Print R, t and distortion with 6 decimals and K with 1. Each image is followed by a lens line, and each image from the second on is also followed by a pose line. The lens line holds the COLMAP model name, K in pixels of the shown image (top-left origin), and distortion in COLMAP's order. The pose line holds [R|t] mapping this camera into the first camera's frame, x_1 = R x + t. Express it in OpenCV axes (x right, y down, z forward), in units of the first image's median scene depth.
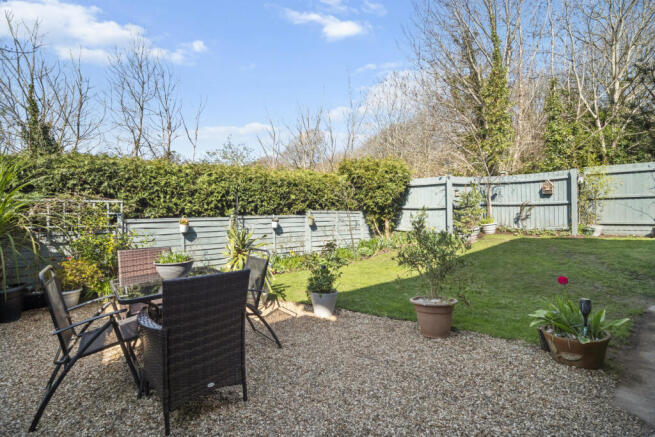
lens RADIAL K [[302.5, 0, 327.8], [0, 302.5, 218.7], [0, 0, 1]] dist [-0.004093, -0.000556]
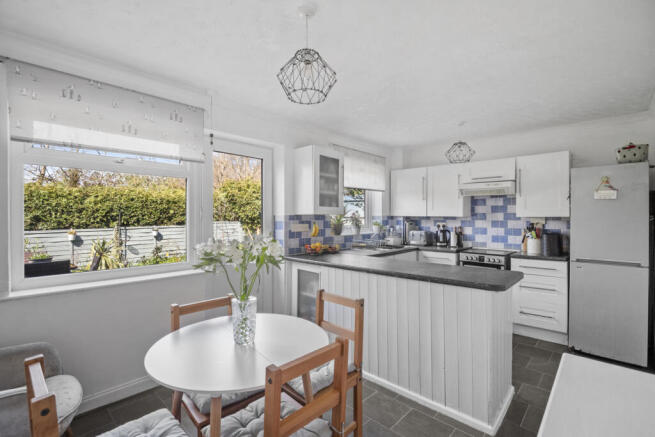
lens RADIAL K [[302.5, 0, 327.1], [0, 302.5, 218.7], [0, 0, 1]] dist [-0.004093, -0.000556]
pose [[0.991226, 0.007401, 0.131969, 0.435245], [-0.007545, 0.999971, 0.000594, -0.055014], [-0.131960, -0.001585, 0.991254, -0.444414]]
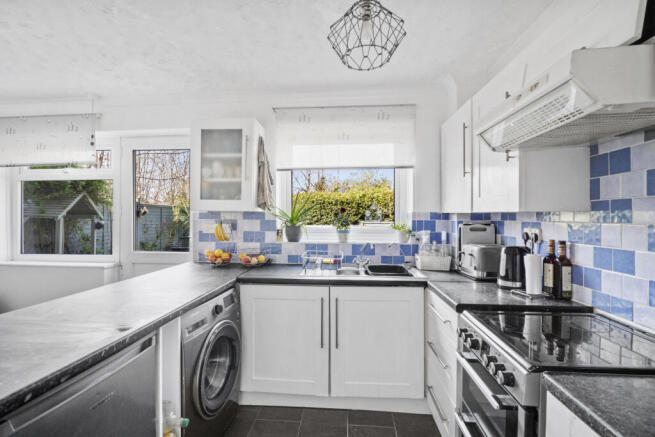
lens RADIAL K [[302.5, 0, 326.6], [0, 302.5, 217.6], [0, 0, 1]] dist [-0.004093, -0.000556]
pose [[0.713867, 0.008804, -0.700226, 0.914035], [-0.010123, 0.999946, 0.002253, -0.055890], [0.700208, 0.005480, 0.713917, -0.056720]]
